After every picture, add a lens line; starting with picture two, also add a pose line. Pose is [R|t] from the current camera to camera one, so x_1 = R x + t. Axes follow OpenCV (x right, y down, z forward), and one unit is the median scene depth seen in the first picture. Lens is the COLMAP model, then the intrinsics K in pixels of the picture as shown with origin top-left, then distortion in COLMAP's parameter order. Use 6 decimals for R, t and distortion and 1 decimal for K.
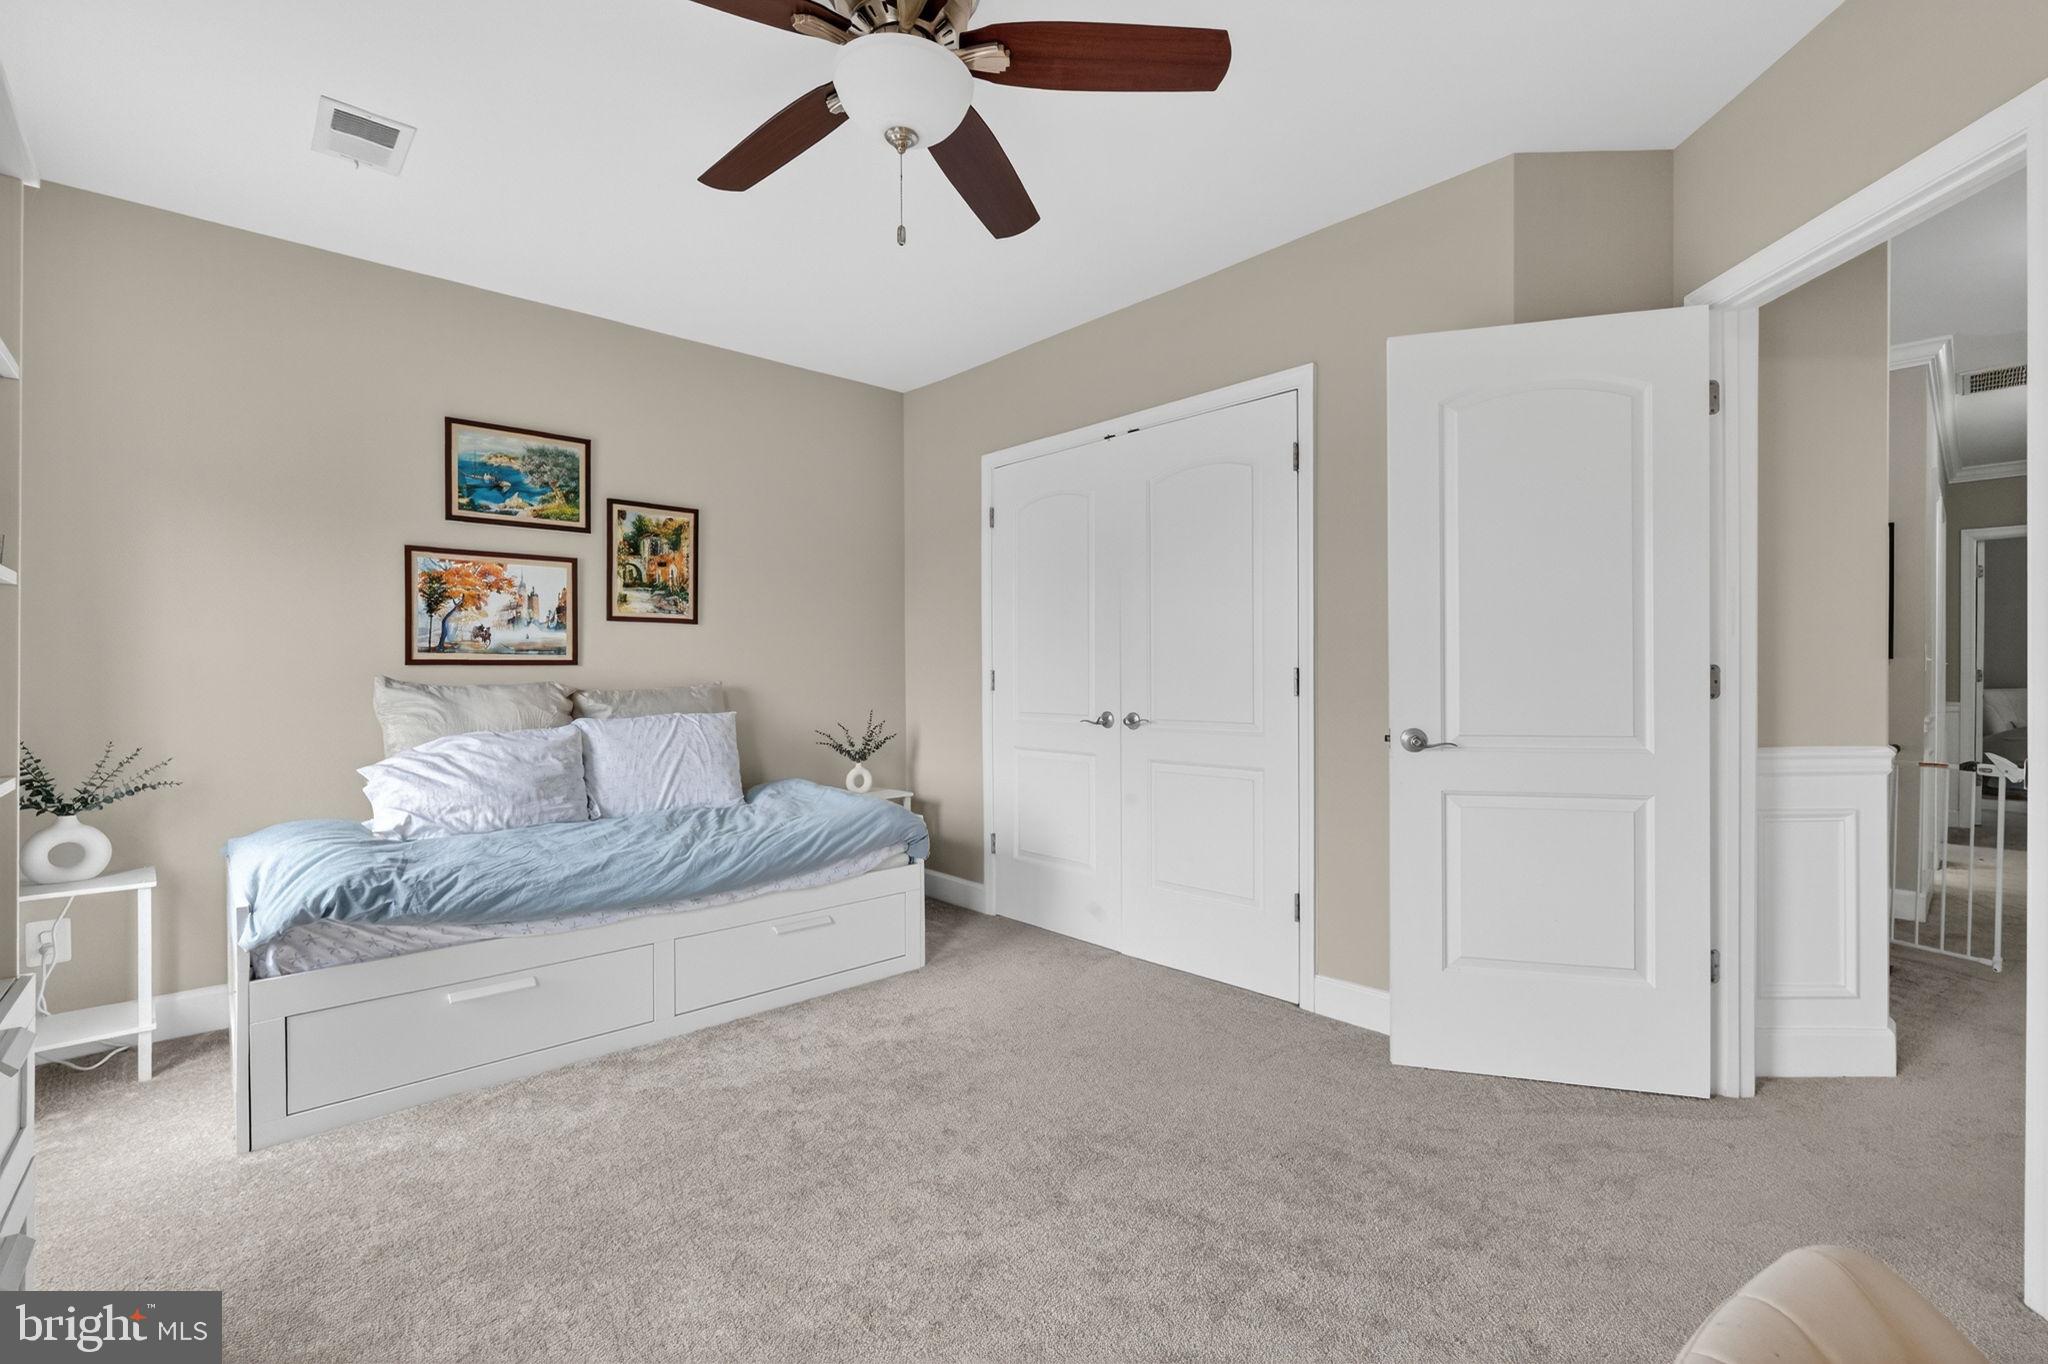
lens RADIAL K [[890.1, 0, 1035.3], [0, 890.1, 677.3], [0, 0, 1]] dist [-0.005236, 0.001012]
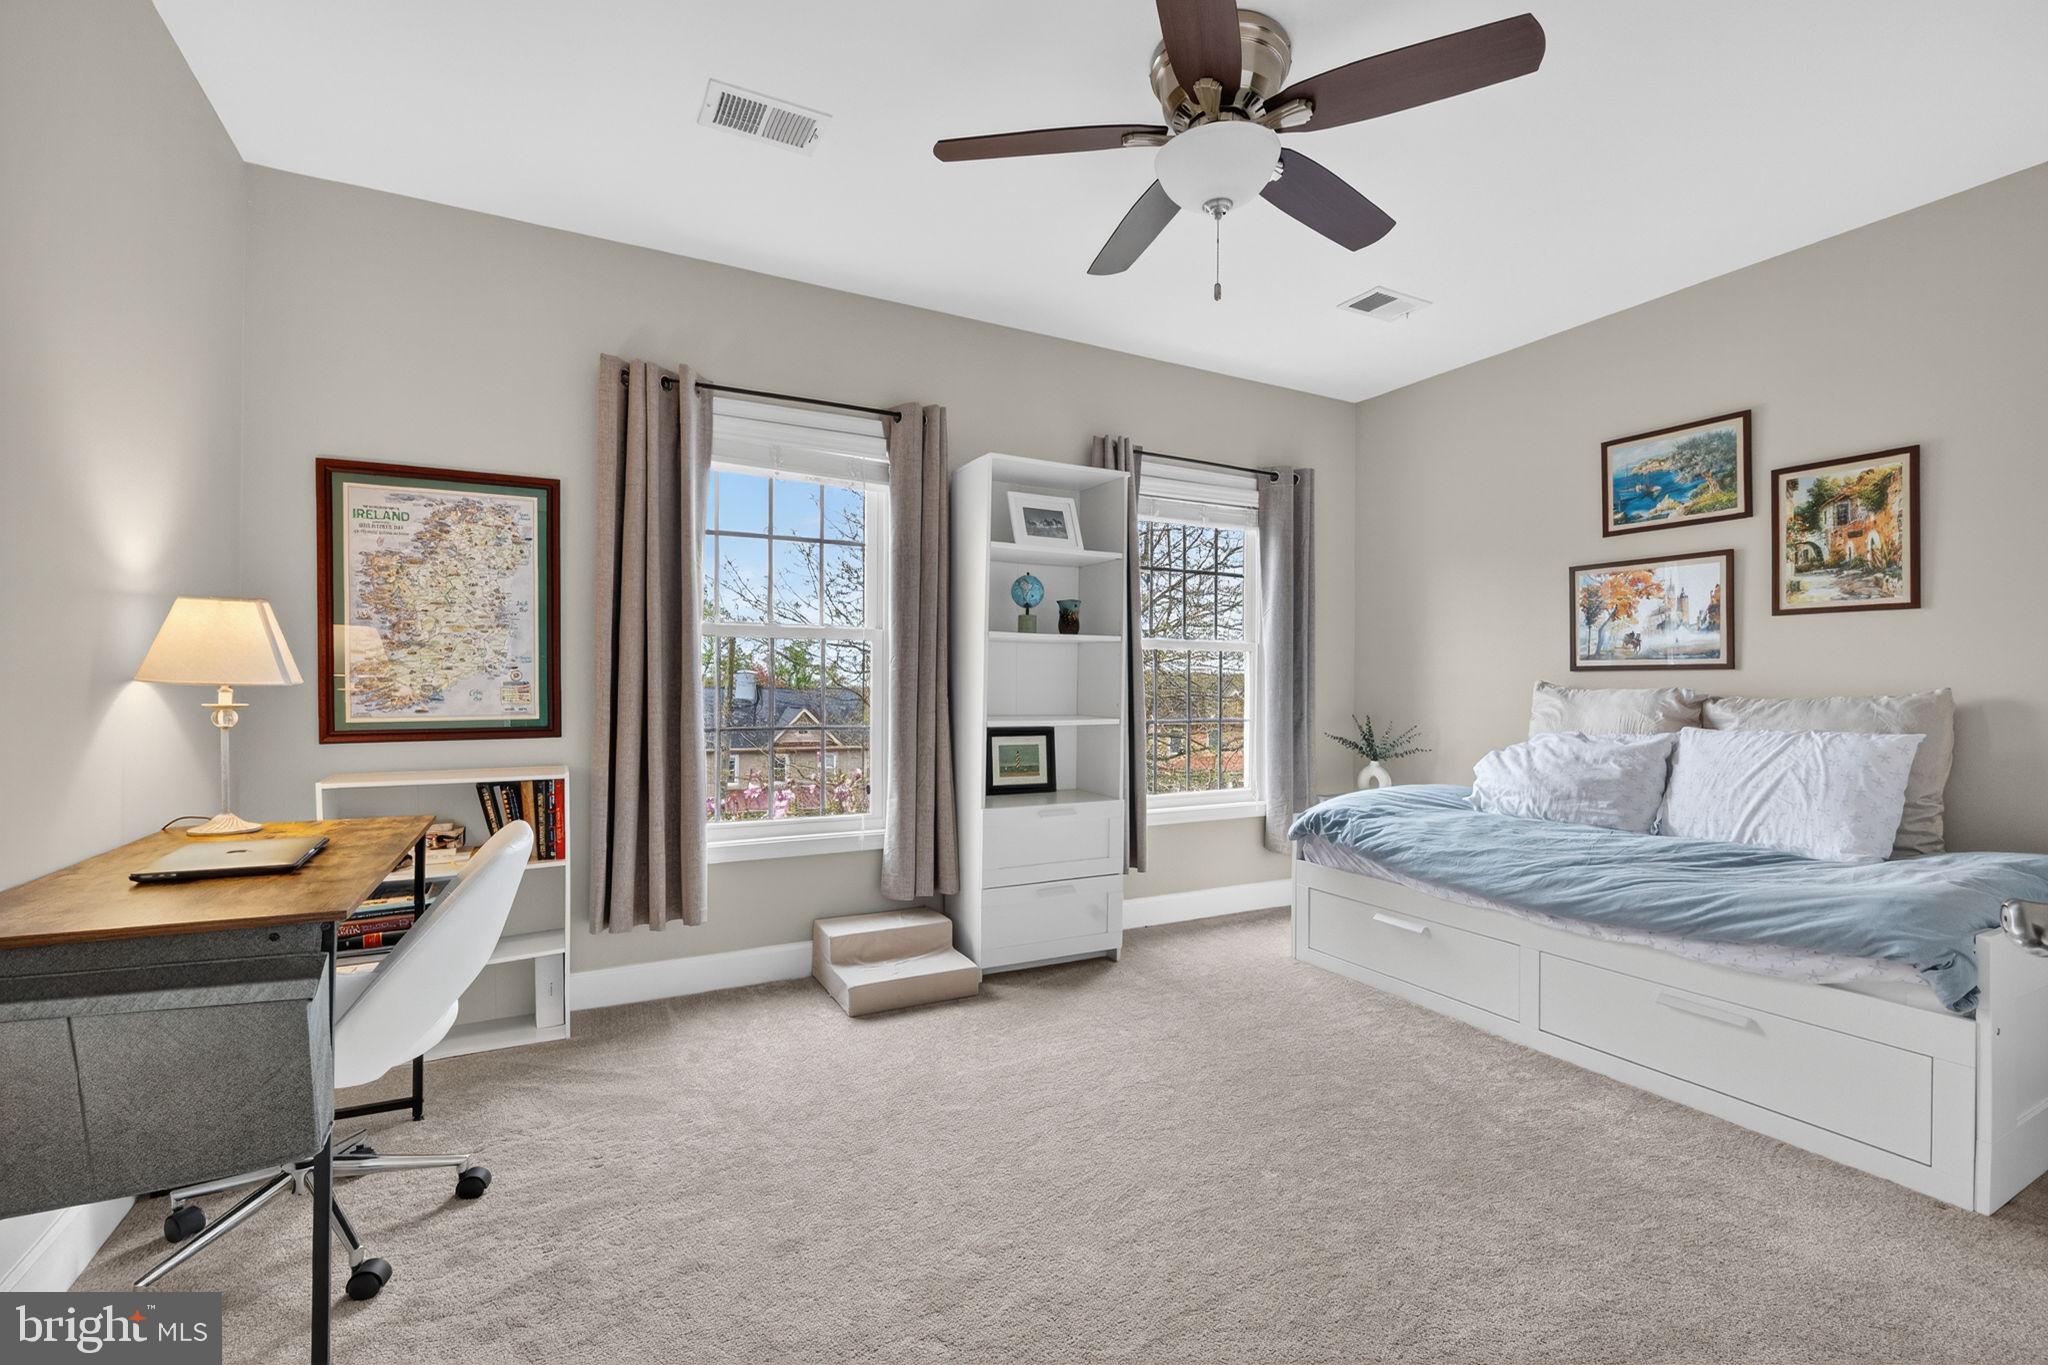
lens RADIAL K [[890.1, 0, 1015.9], [0, 890.1, 678.4], [0, 0, 1]] dist [-0.005236, 0.001012]
pose [[-0.265745, -0.005035, -0.964030, 0.546326], [-0.010654, 0.999941, -0.002286, 0.005040], [0.963984, 0.009663, -0.265783, 0.567216]]
